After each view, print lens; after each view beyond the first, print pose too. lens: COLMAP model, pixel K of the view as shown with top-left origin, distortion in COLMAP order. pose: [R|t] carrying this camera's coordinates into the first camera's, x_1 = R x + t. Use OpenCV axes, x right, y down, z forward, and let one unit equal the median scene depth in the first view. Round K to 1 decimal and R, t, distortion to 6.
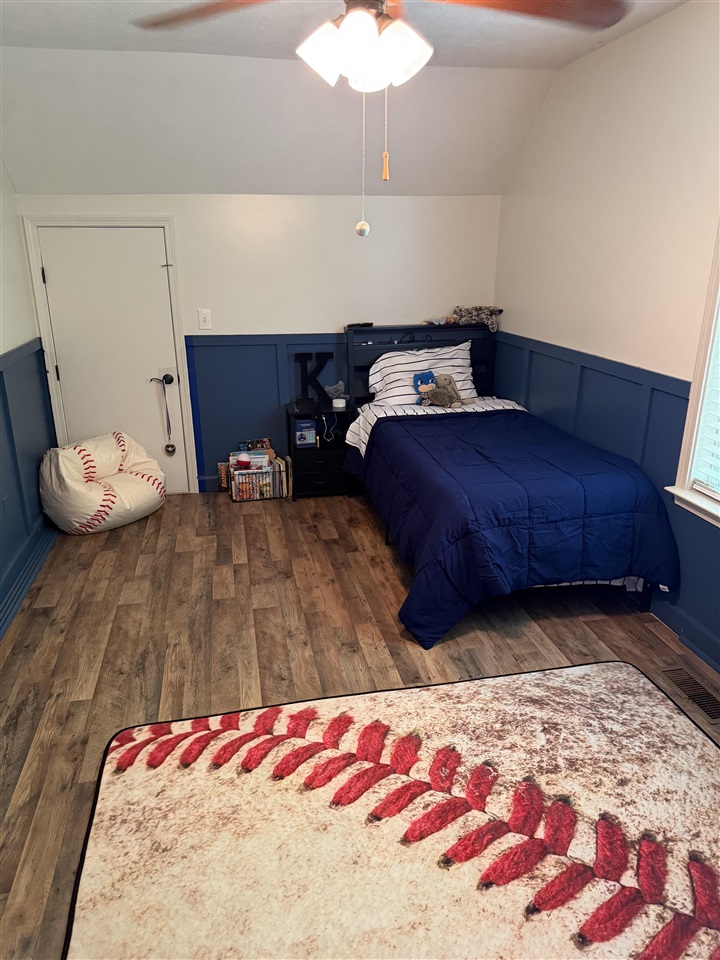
lens RADIAL K [[674.1, 0, 359.7], [0, 674.1, 479.8], [0, 0, 1]] dist [0.048763, -0.070970]
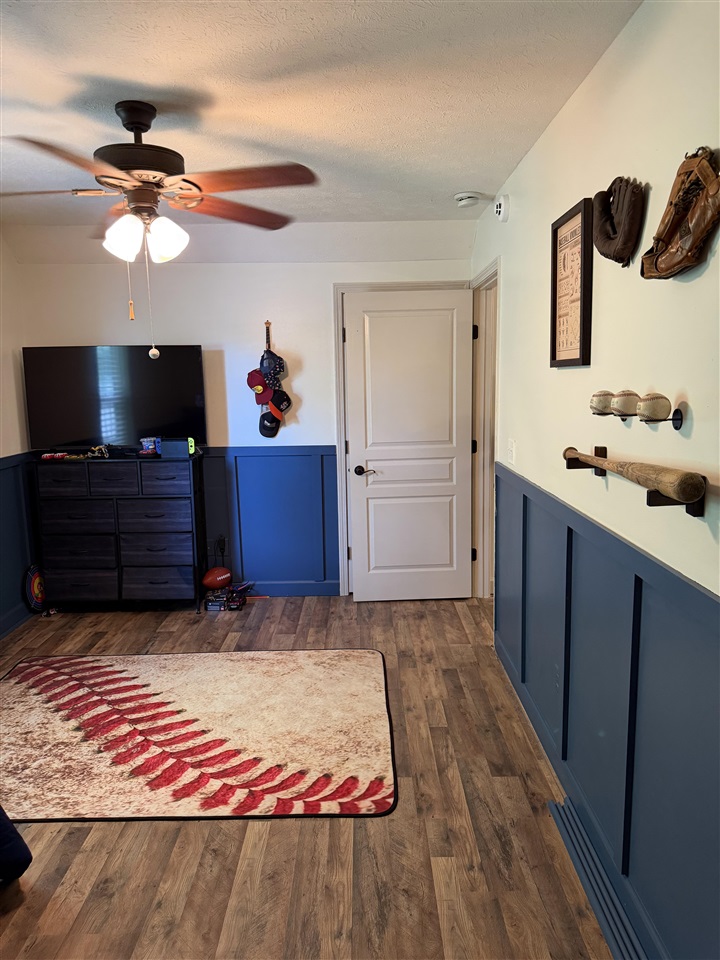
lens RADIAL K [[674.1, 0, 359.7], [0, 674.1, 479.0], [0, 0, 1]] dist [0.048763, -0.070970]
pose [[-0.979209, -0.011225, 0.202543, -0.533568], [0.084477, 0.885205, 0.457467, -0.571309], [-0.184427, 0.465066, -0.865852, 1.728815]]
